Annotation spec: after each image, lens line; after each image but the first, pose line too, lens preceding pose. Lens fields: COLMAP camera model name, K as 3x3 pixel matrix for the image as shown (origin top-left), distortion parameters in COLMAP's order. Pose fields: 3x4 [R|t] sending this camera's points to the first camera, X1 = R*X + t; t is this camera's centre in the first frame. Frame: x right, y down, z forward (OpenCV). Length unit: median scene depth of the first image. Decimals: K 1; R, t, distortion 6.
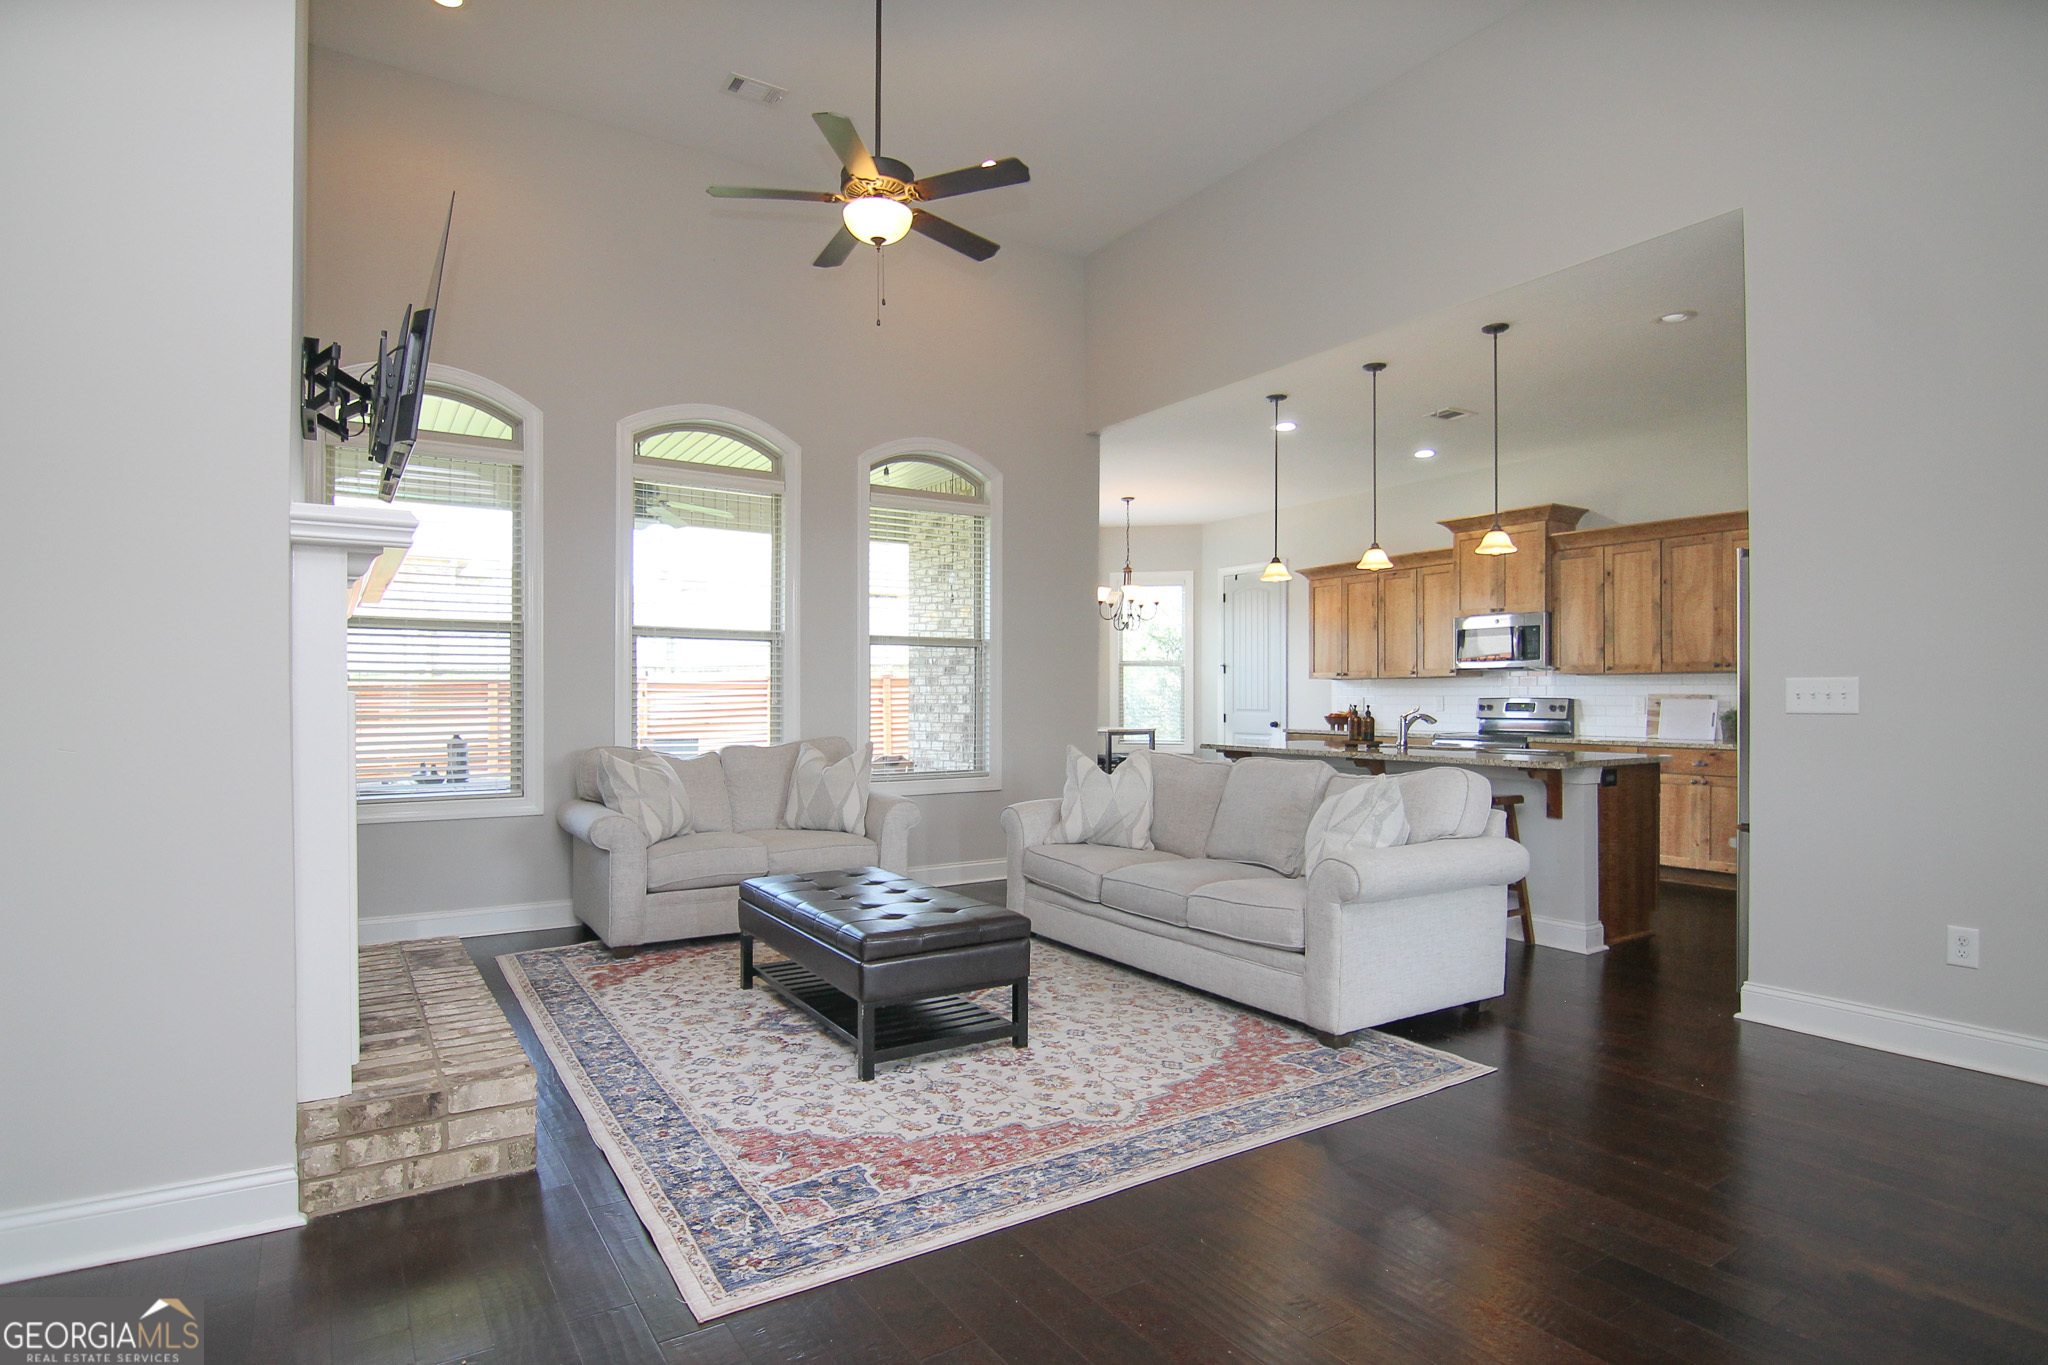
lens RADIAL K [[1069.0, 0, 1017.9], [0, 1069.0, 698.9], [0, 0, 1]] dist [-0.002862, -0.011265]
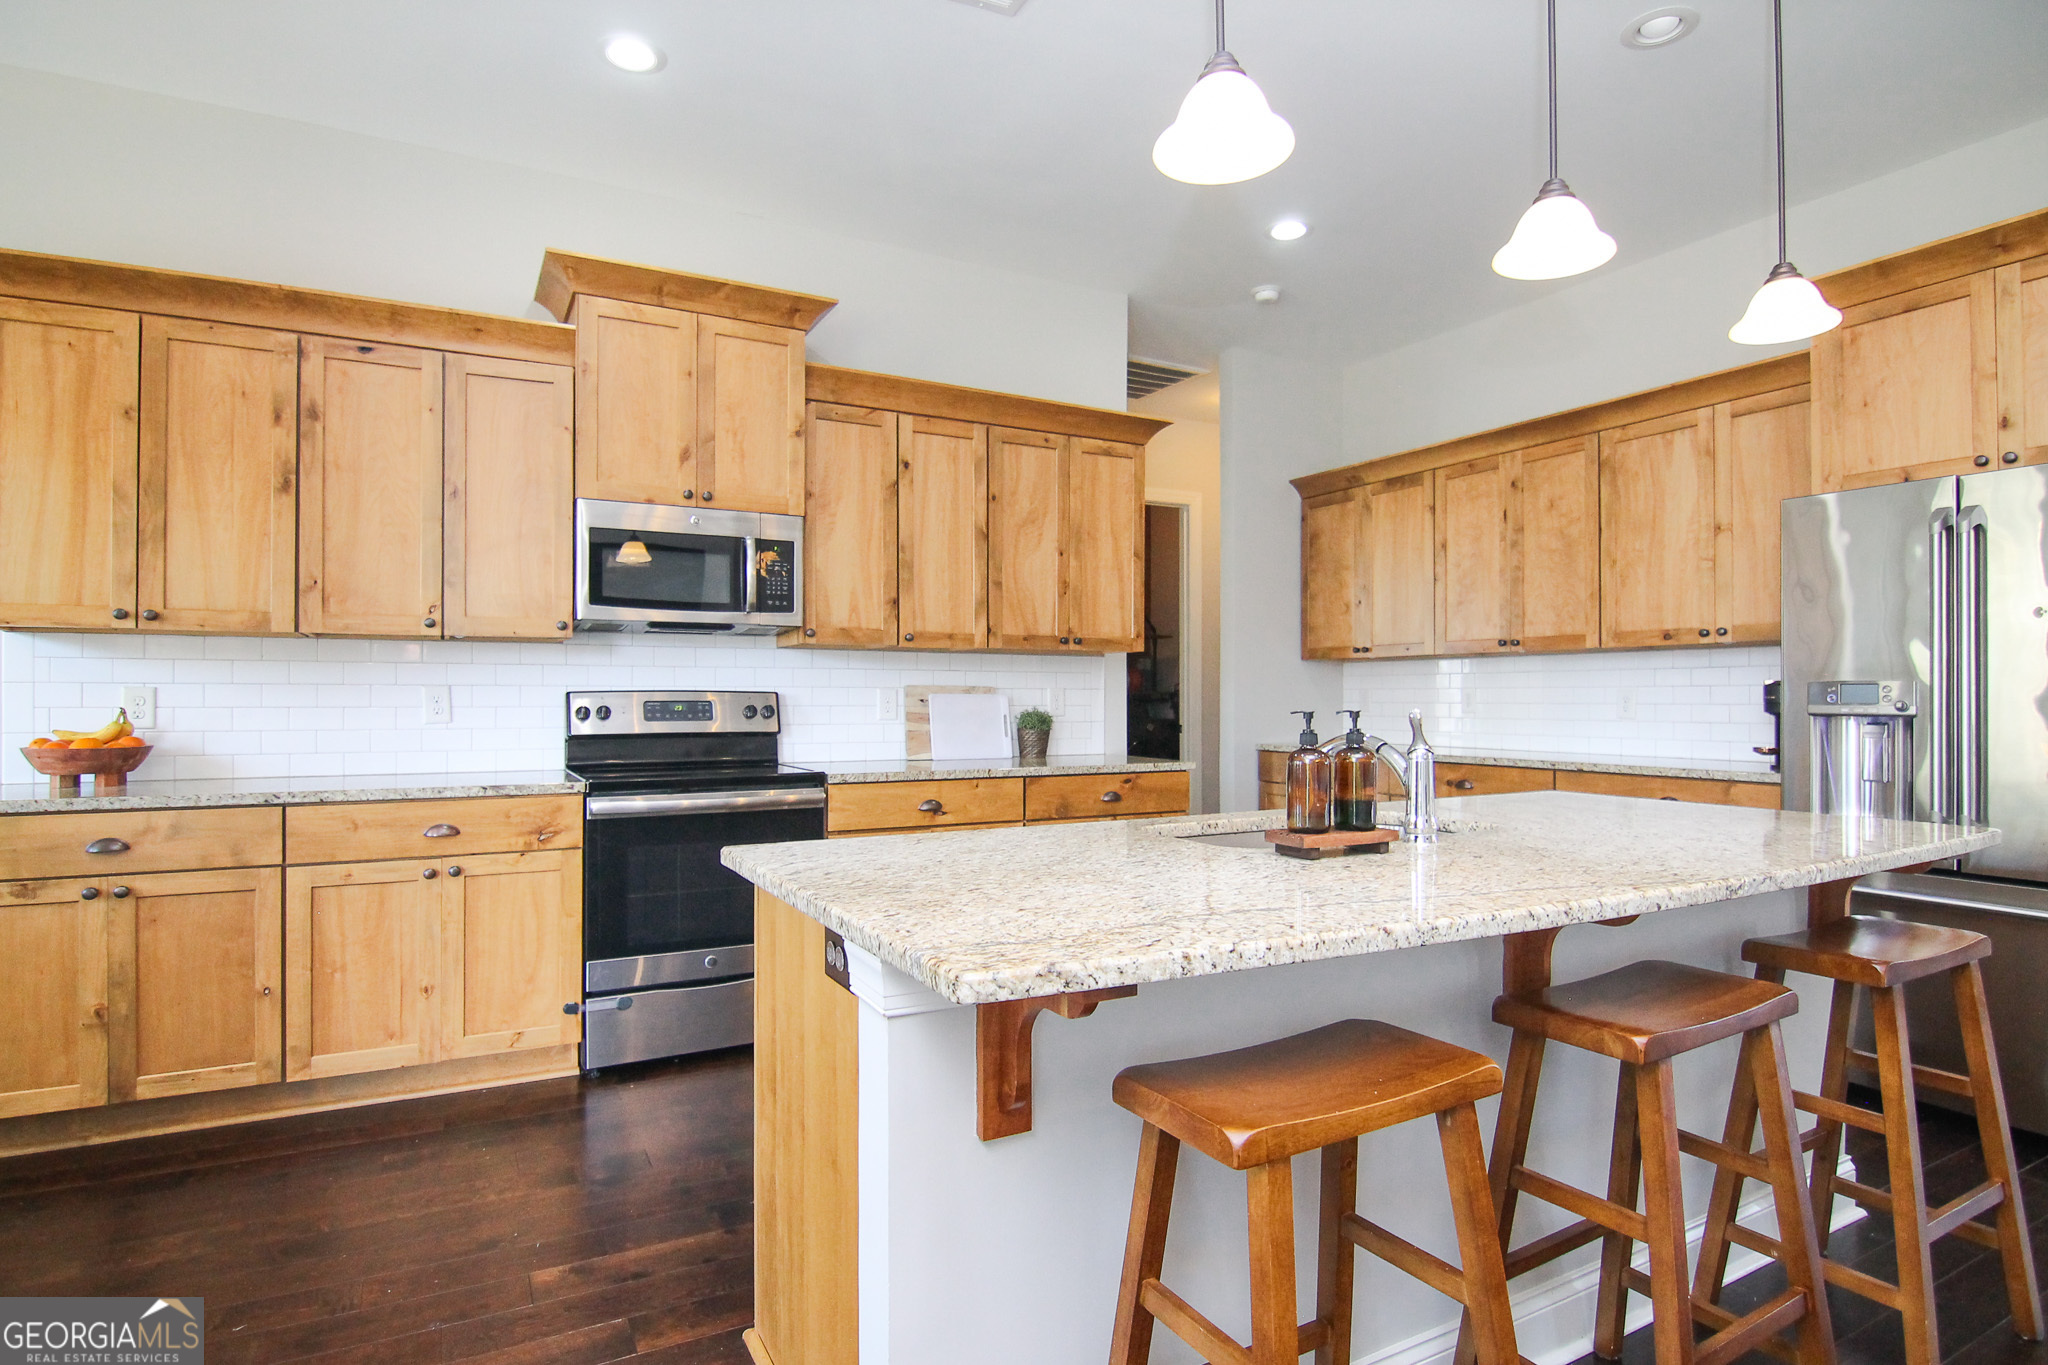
lens RADIAL K [[1069.0, 0, 1046.6], [0, 1069.0, 699.7], [0, 0, 1]] dist [-0.002862, -0.011265]
pose [[0.063422, -0.005047, 0.997974, 0.009322], [-0.000361, 0.999987, 0.005080, 0.000706], [-0.997987, -0.000683, 0.063419, 1.158852]]
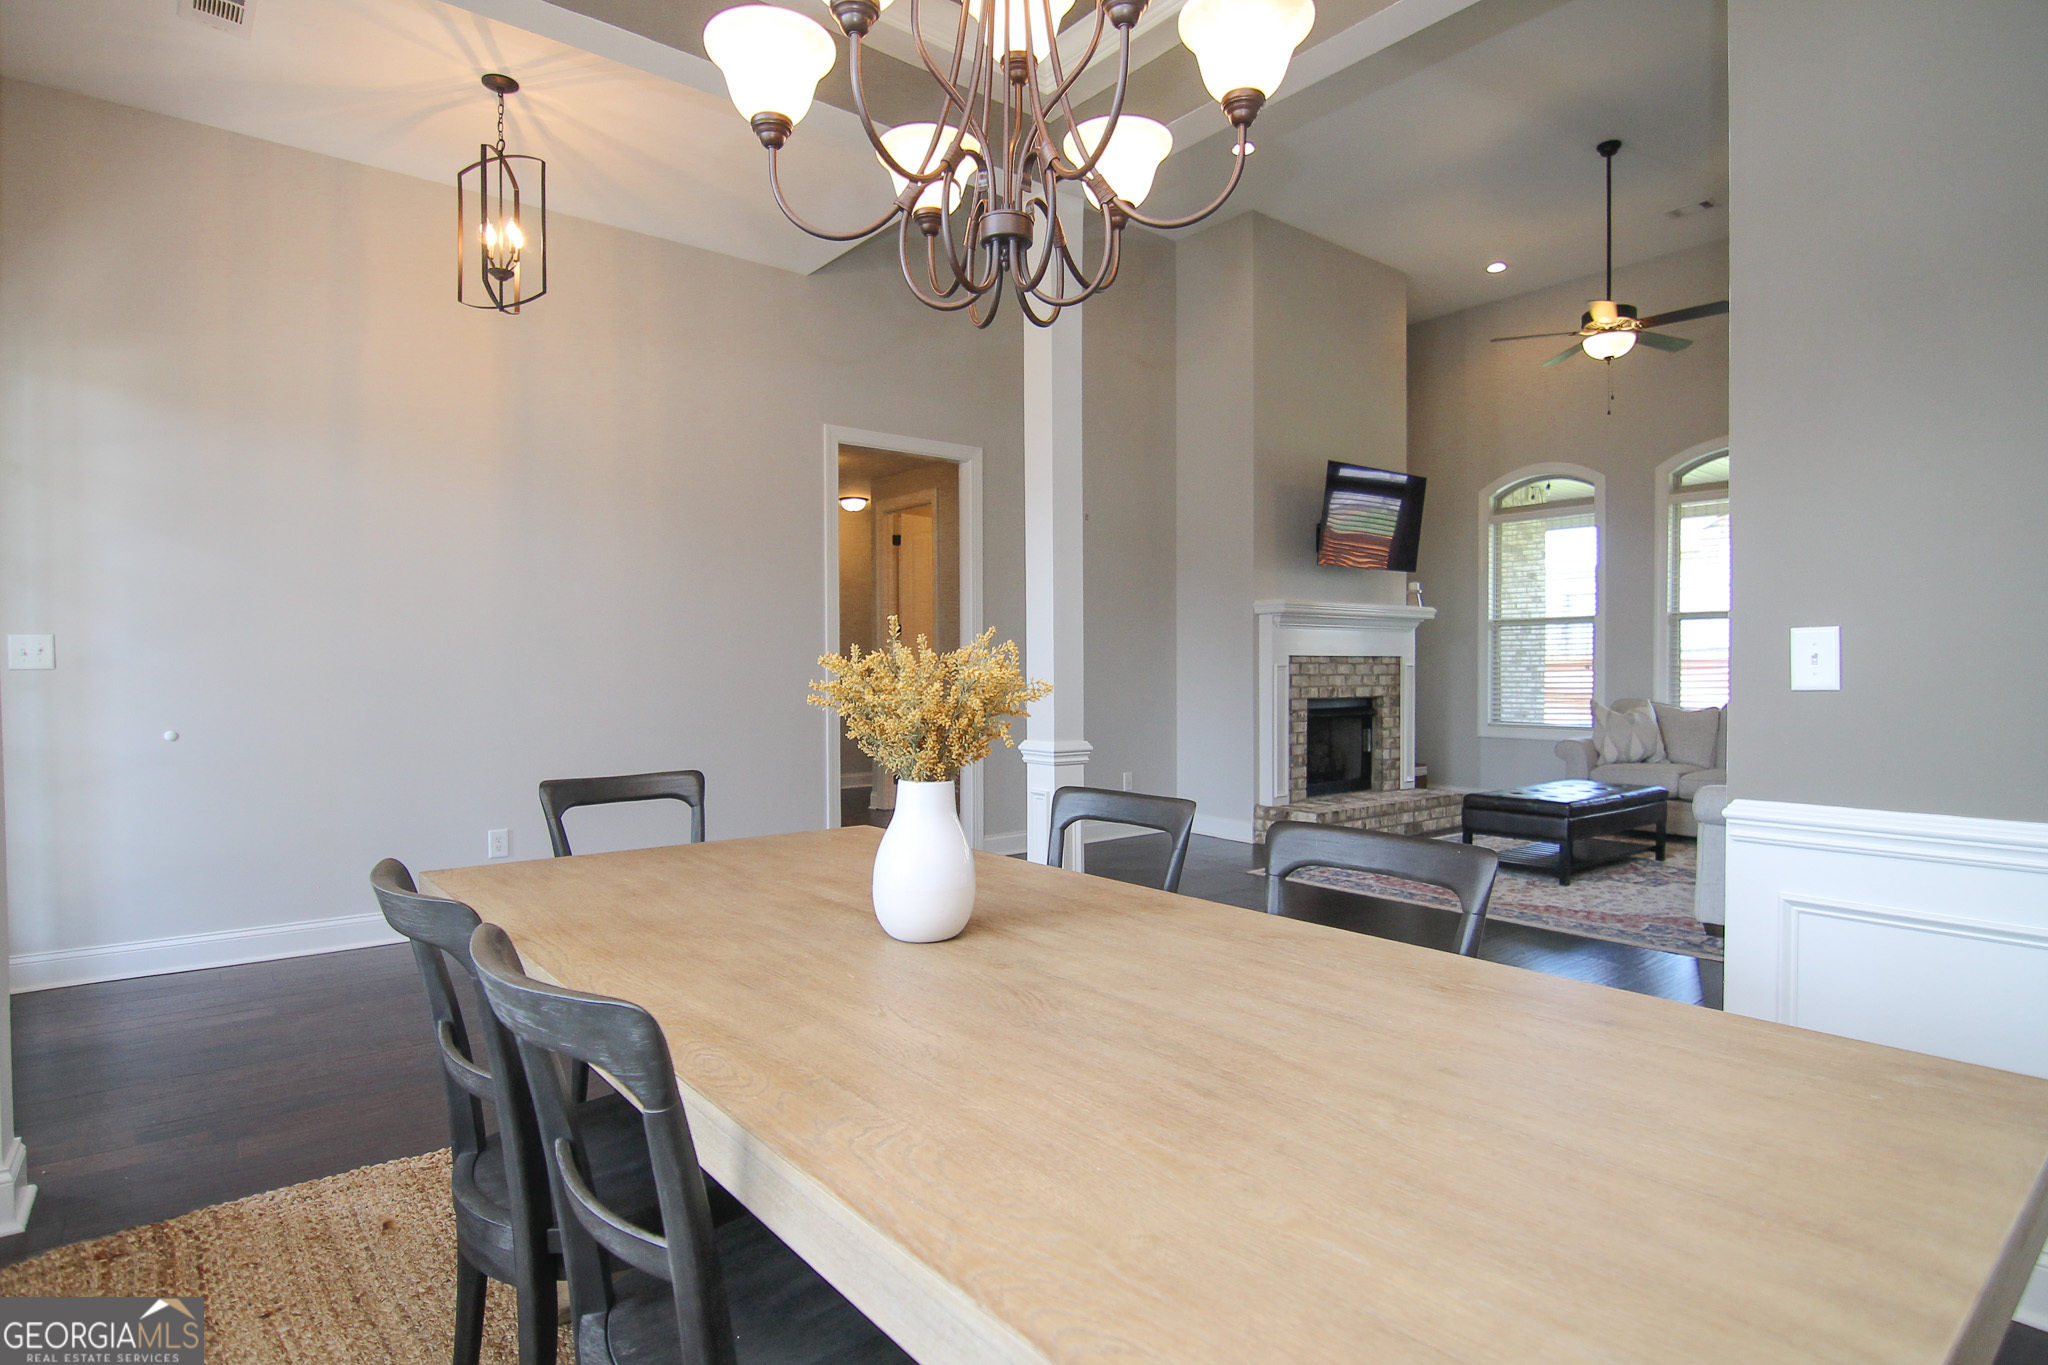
lens RADIAL K [[1069.0, 0, 1032.9], [0, 1069.0, 675.5], [0, 0, 1]] dist [-0.002862, -0.011265]
pose [[0.124678, 0.007443, -0.992169, 0.946119], [0.001375, 0.999970, 0.007674, -0.000334], [0.992196, -0.002321, 0.124664, 0.005150]]
